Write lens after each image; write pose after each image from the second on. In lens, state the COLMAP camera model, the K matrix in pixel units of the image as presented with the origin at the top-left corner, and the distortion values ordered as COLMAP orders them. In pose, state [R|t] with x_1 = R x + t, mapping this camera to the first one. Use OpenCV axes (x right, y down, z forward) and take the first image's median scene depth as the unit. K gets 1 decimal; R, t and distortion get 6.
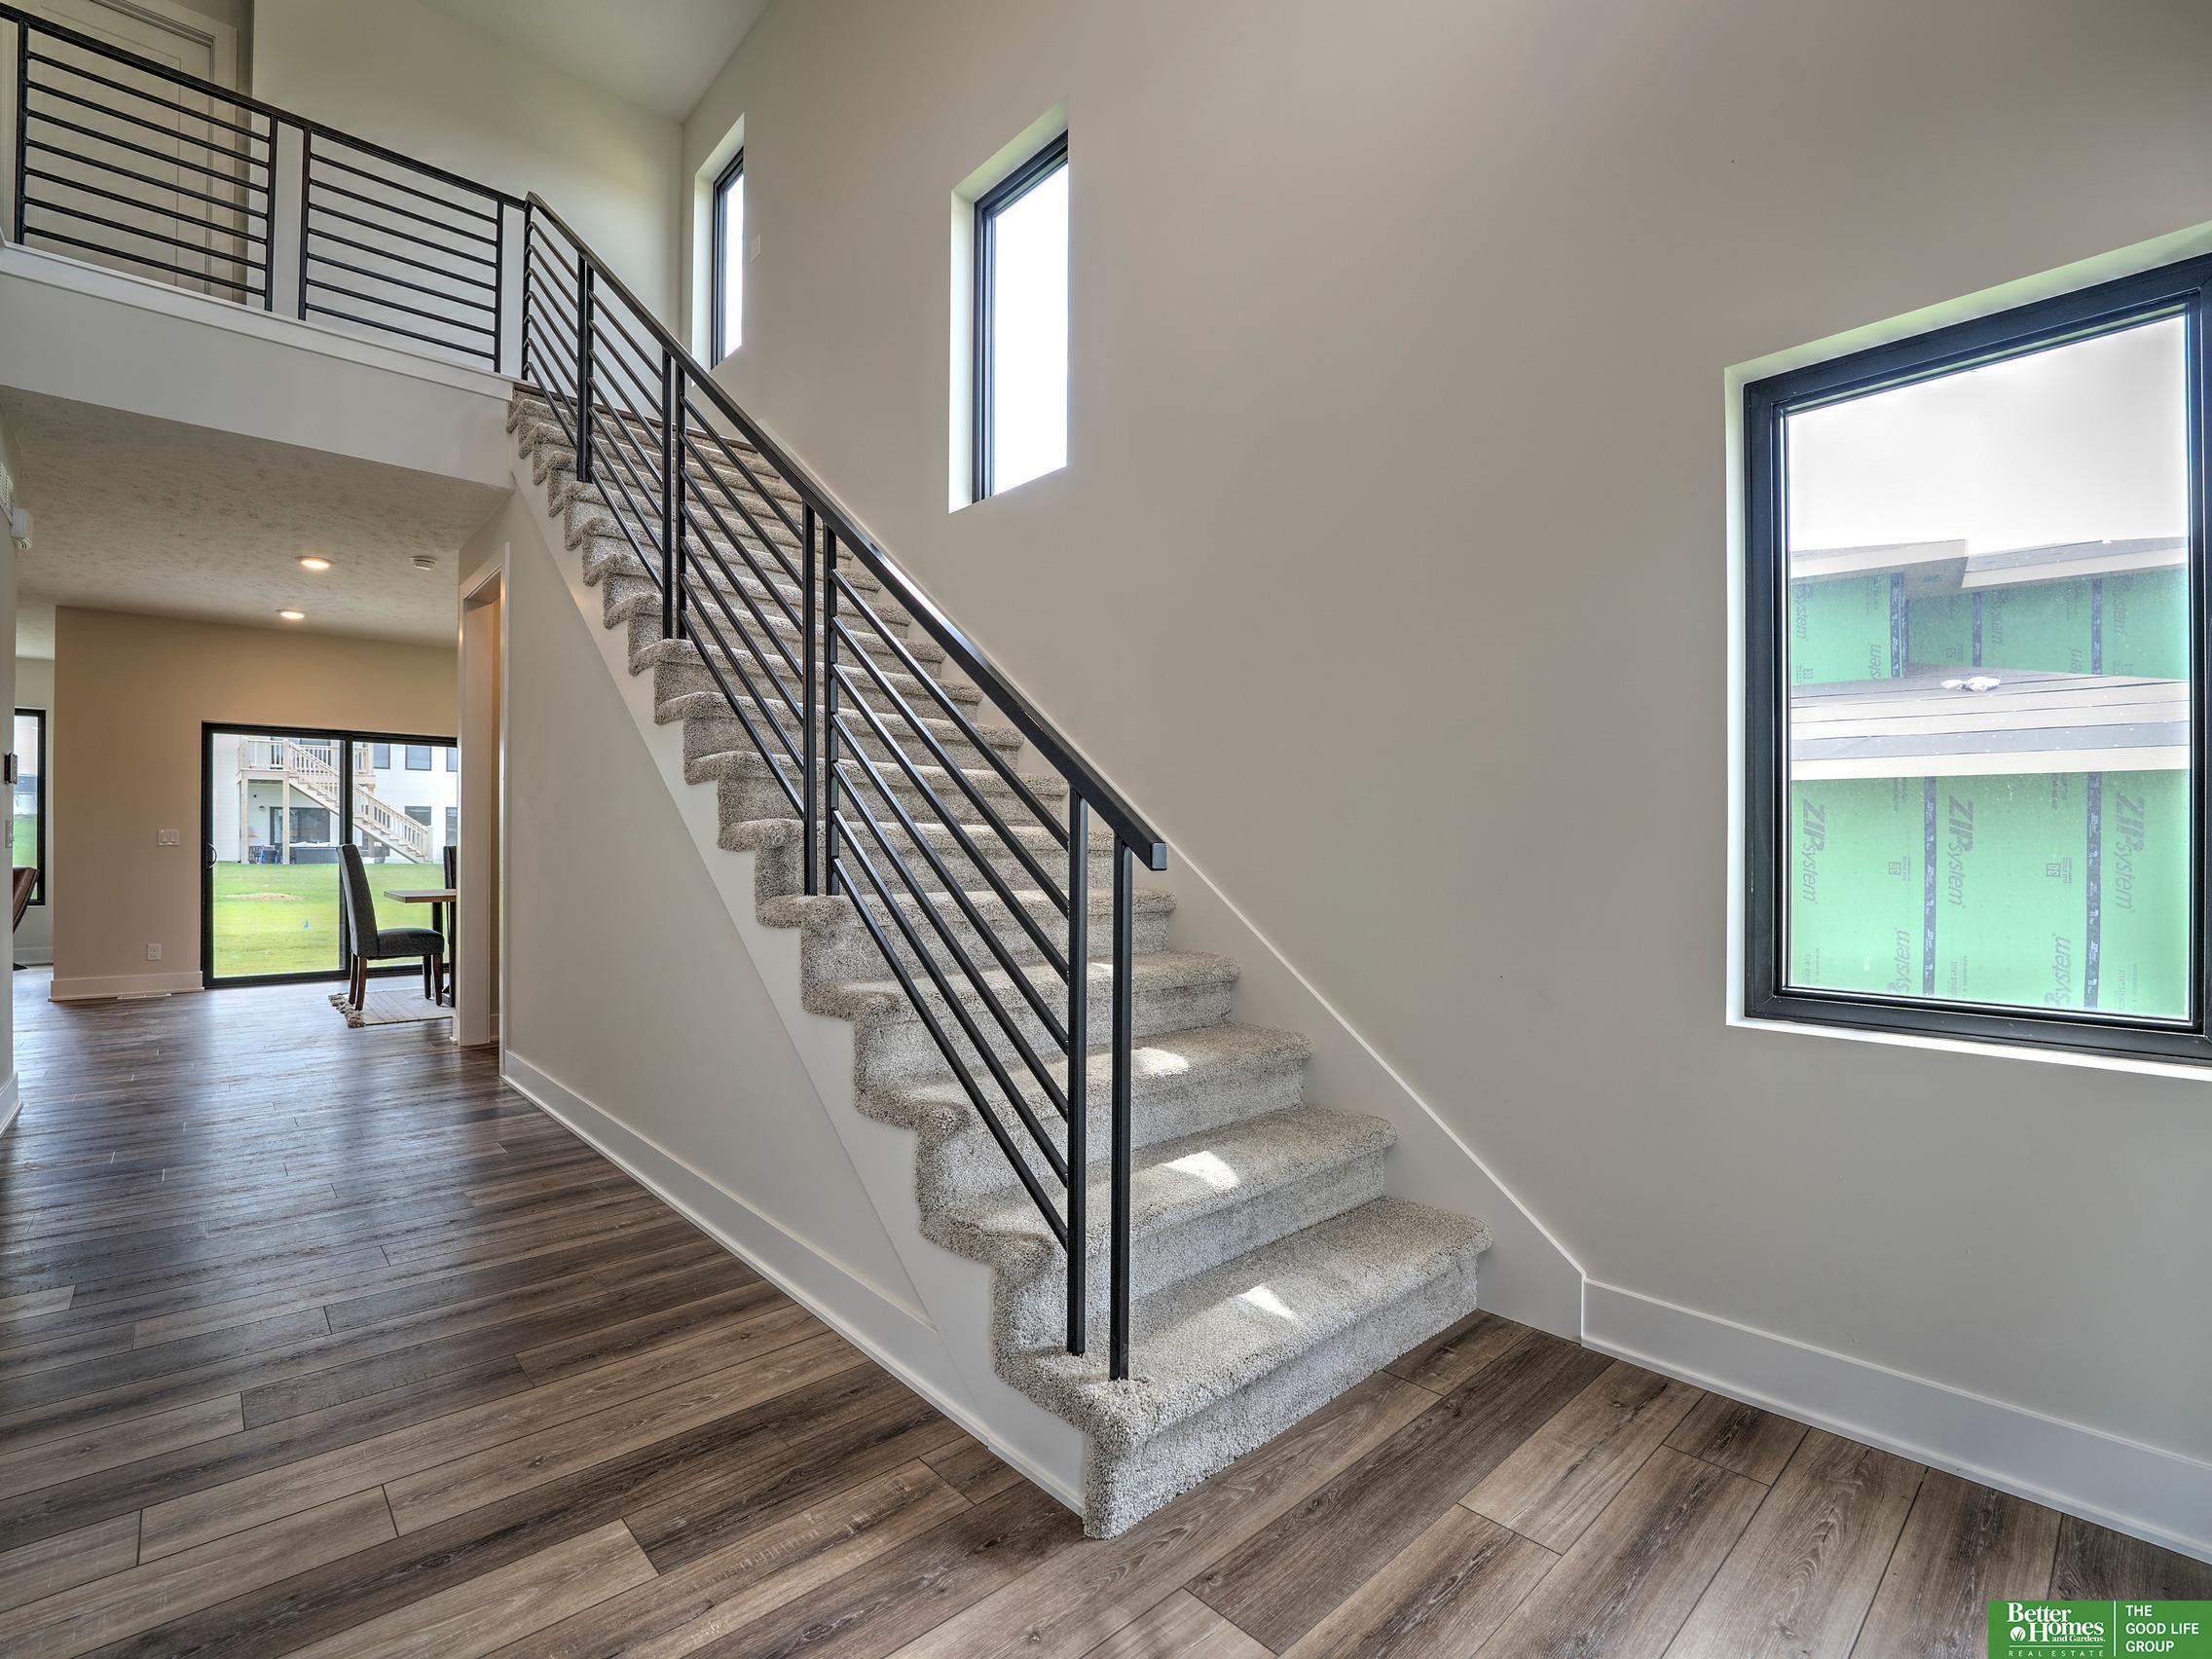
lens RADIAL K [[1005.3, 0, 1110.2], [0, 1005.3, 855.8], [0, 0, 1]] dist [-0.023068, 0.003519]
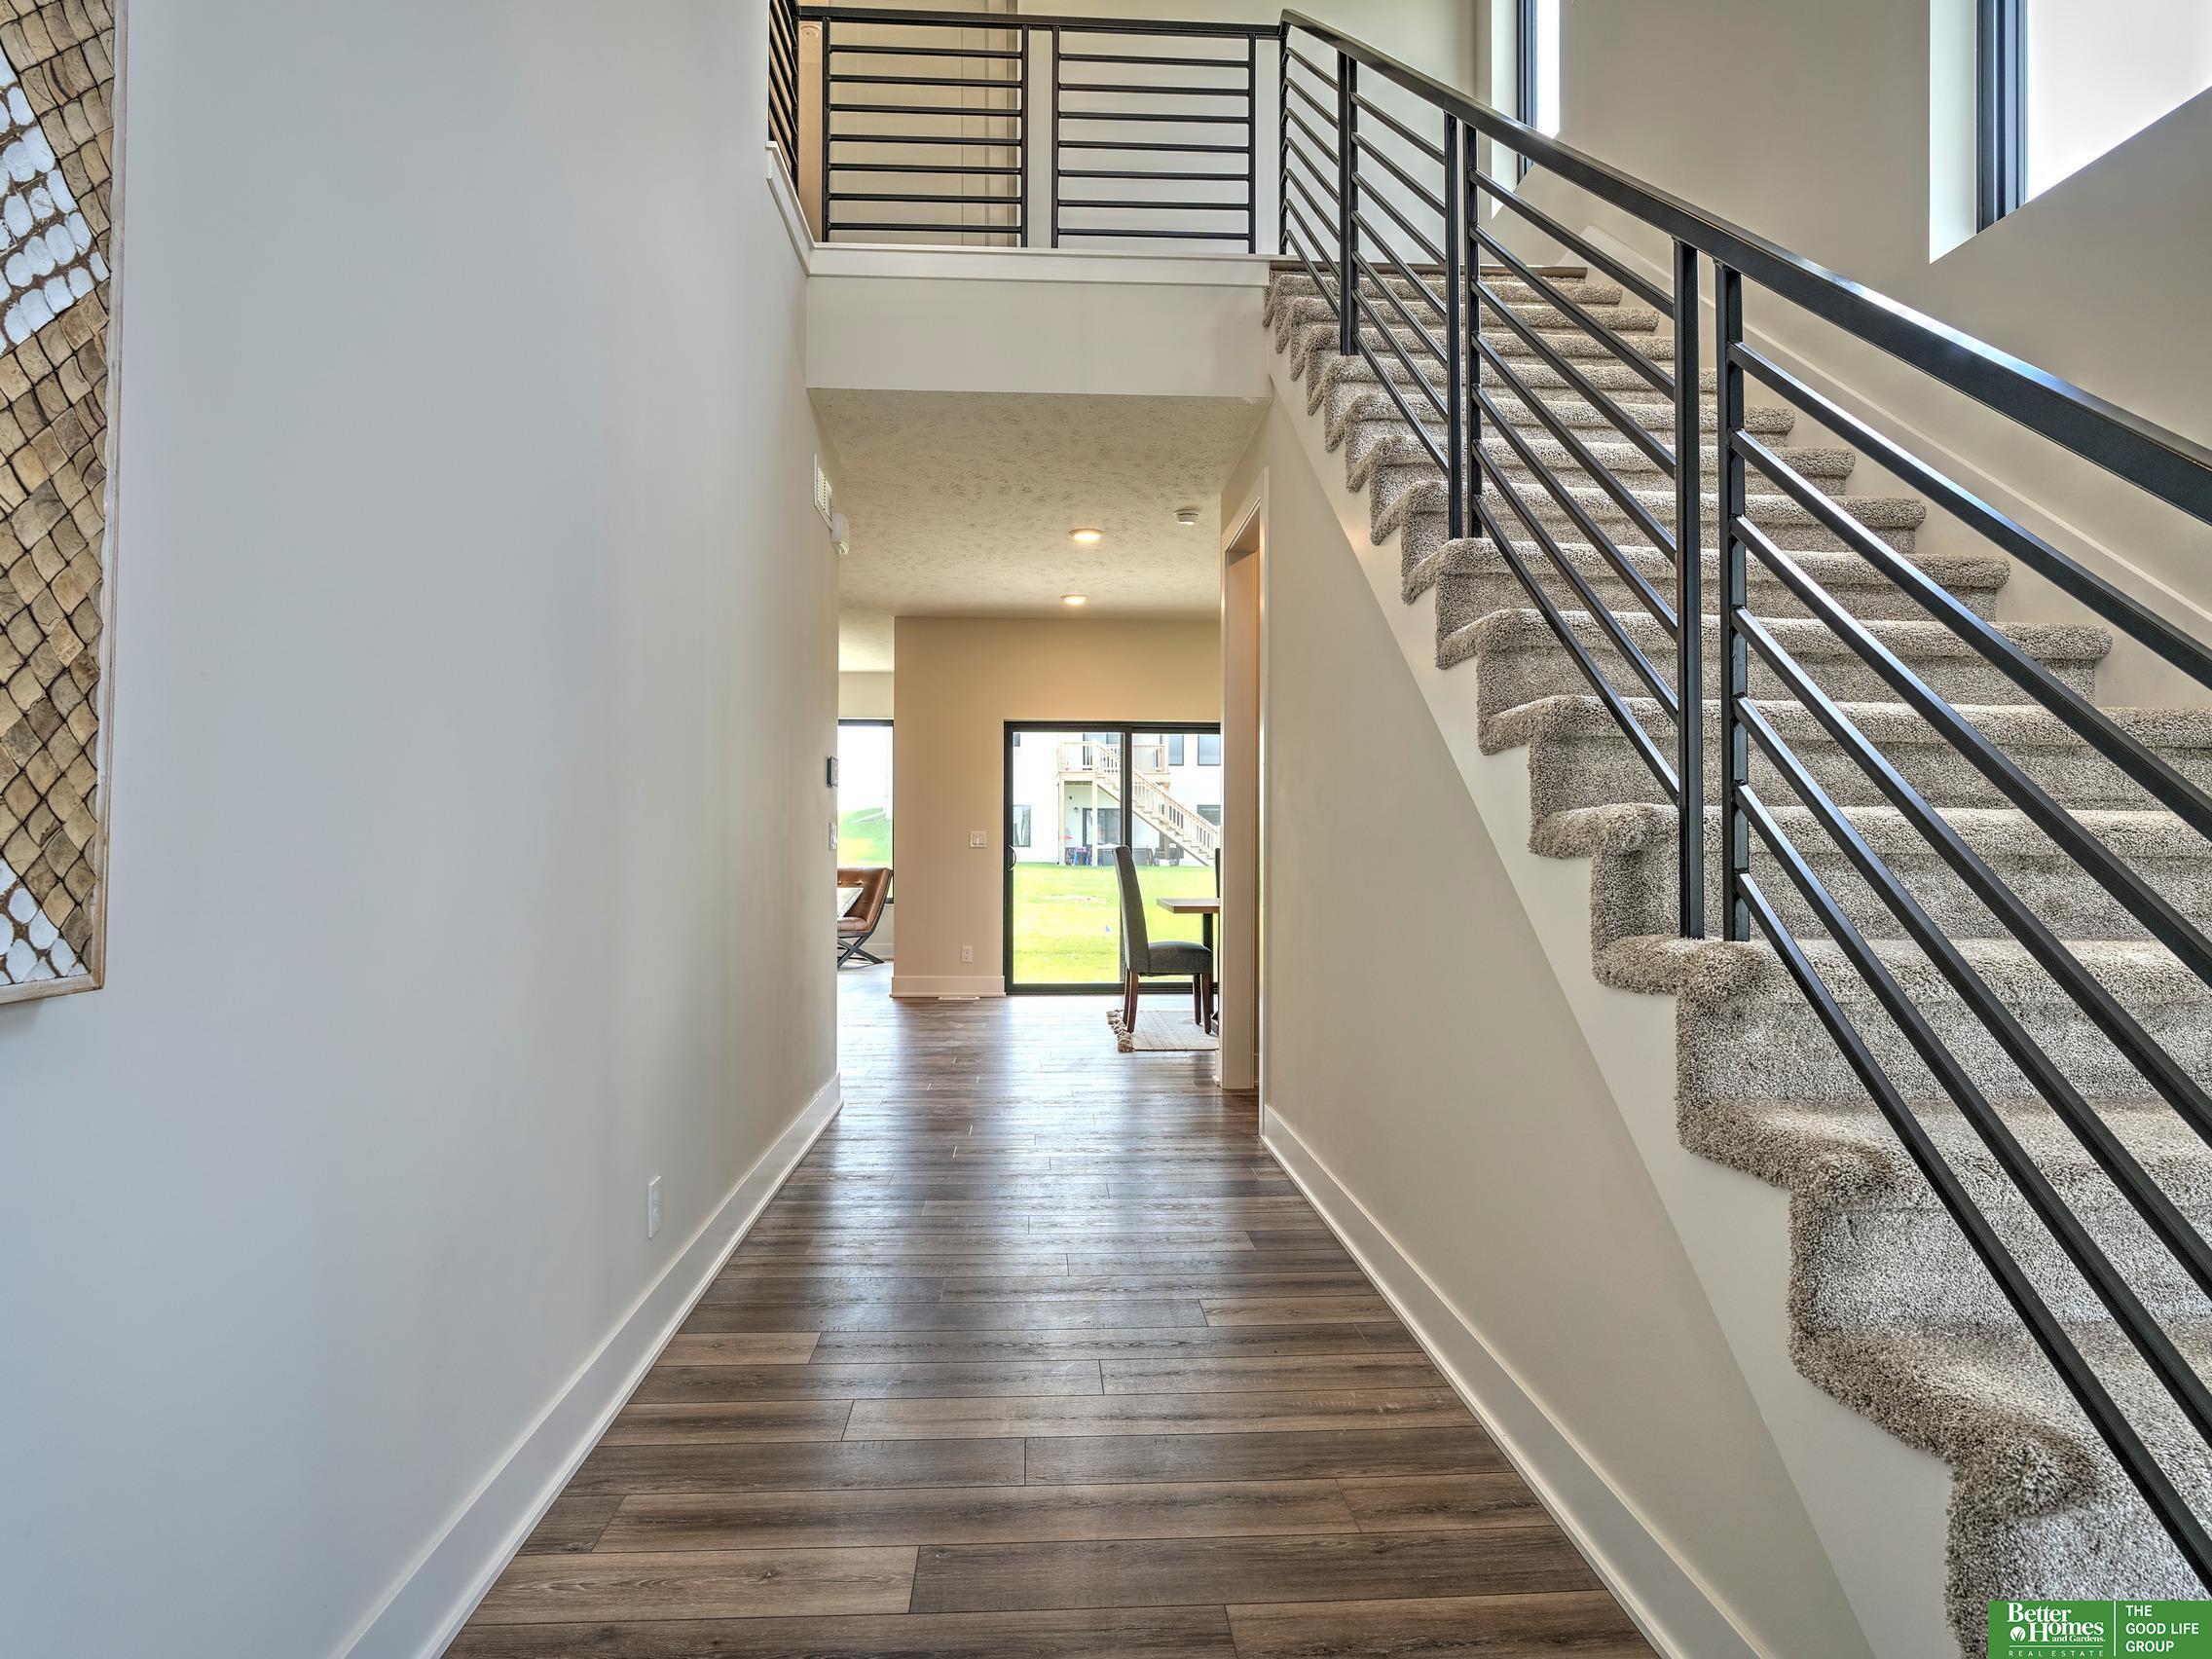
lens RADIAL K [[1194.6, 0, 1106.0], [0, 1194.6, 829.5], [0, 0, 1]] dist [-0.000779, -0.011335]
pose [[0.753958, -0.009182, -0.656858, -0.087827], [-0.007028, 0.999732, -0.022042, -0.003621], [0.656885, 0.021235, 0.753692, 0.228478]]
